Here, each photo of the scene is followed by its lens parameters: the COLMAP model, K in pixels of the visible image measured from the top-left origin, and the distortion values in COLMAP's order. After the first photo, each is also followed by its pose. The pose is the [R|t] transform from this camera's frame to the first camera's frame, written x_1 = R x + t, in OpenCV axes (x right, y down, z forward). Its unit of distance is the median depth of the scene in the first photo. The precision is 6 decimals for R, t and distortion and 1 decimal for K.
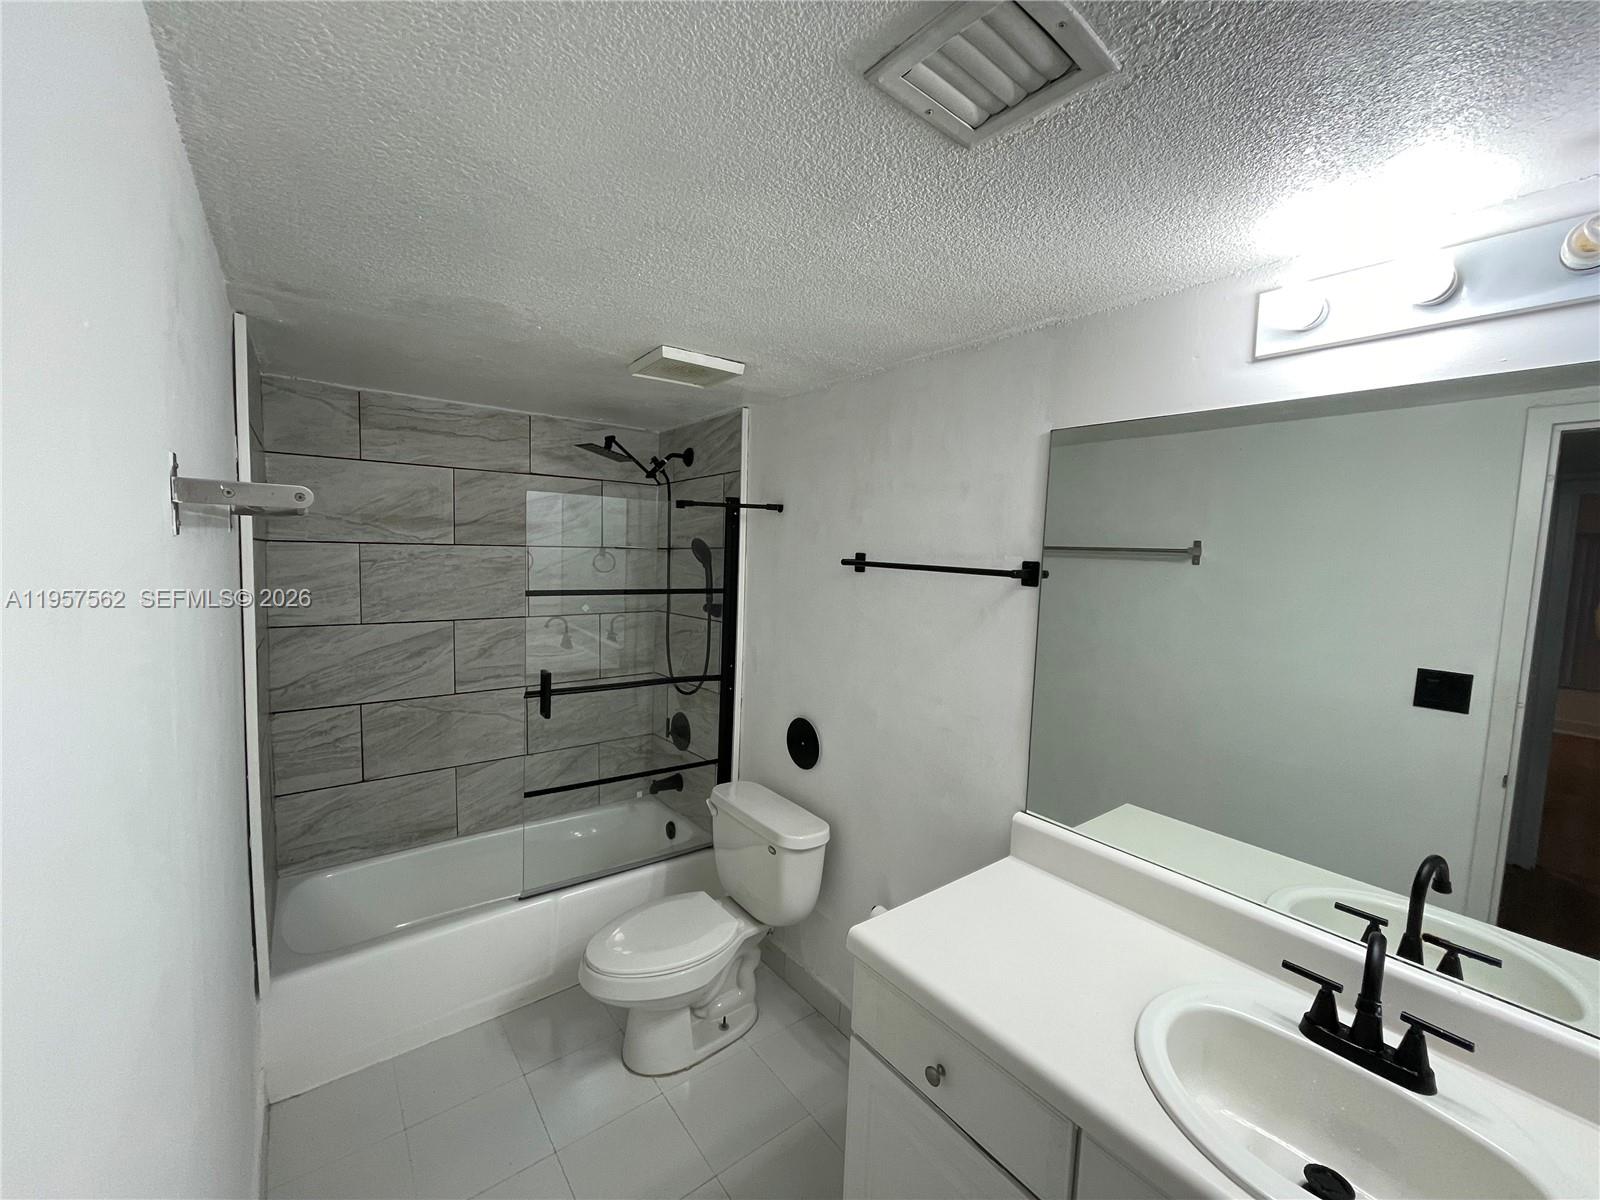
lens RADIAL K [[644.0, 0, 794.7], [0, 644.0, 600.2], [0, 0, 1]] dist [-0.002059, -0.000273]
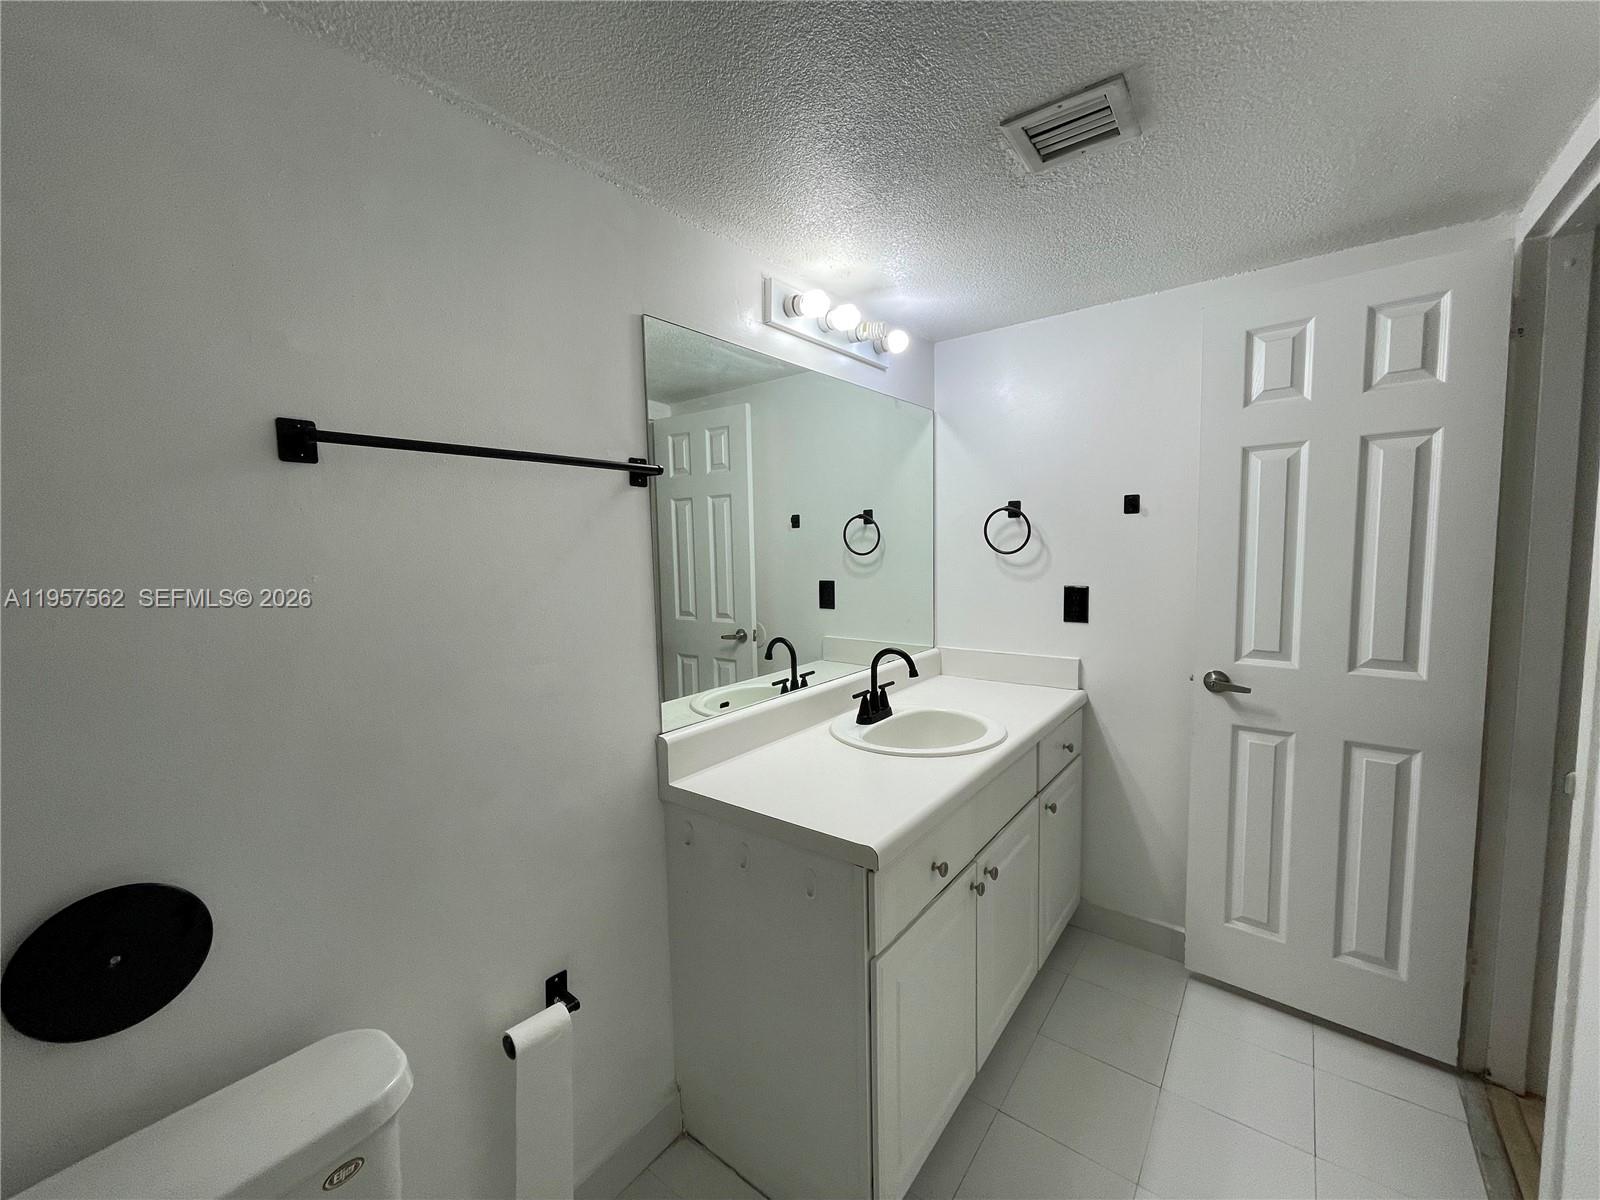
lens RADIAL K [[644.0, 0, 794.7], [0, 644.0, 600.2], [0, 0, 1]] dist [-0.002059, -0.000273]
pose [[-0.274693, -0.131724, 0.952467, -0.563686], [0.063332, 0.985942, 0.154618, 0.009657], [-0.959444, 0.102794, -0.262489, 1.049295]]
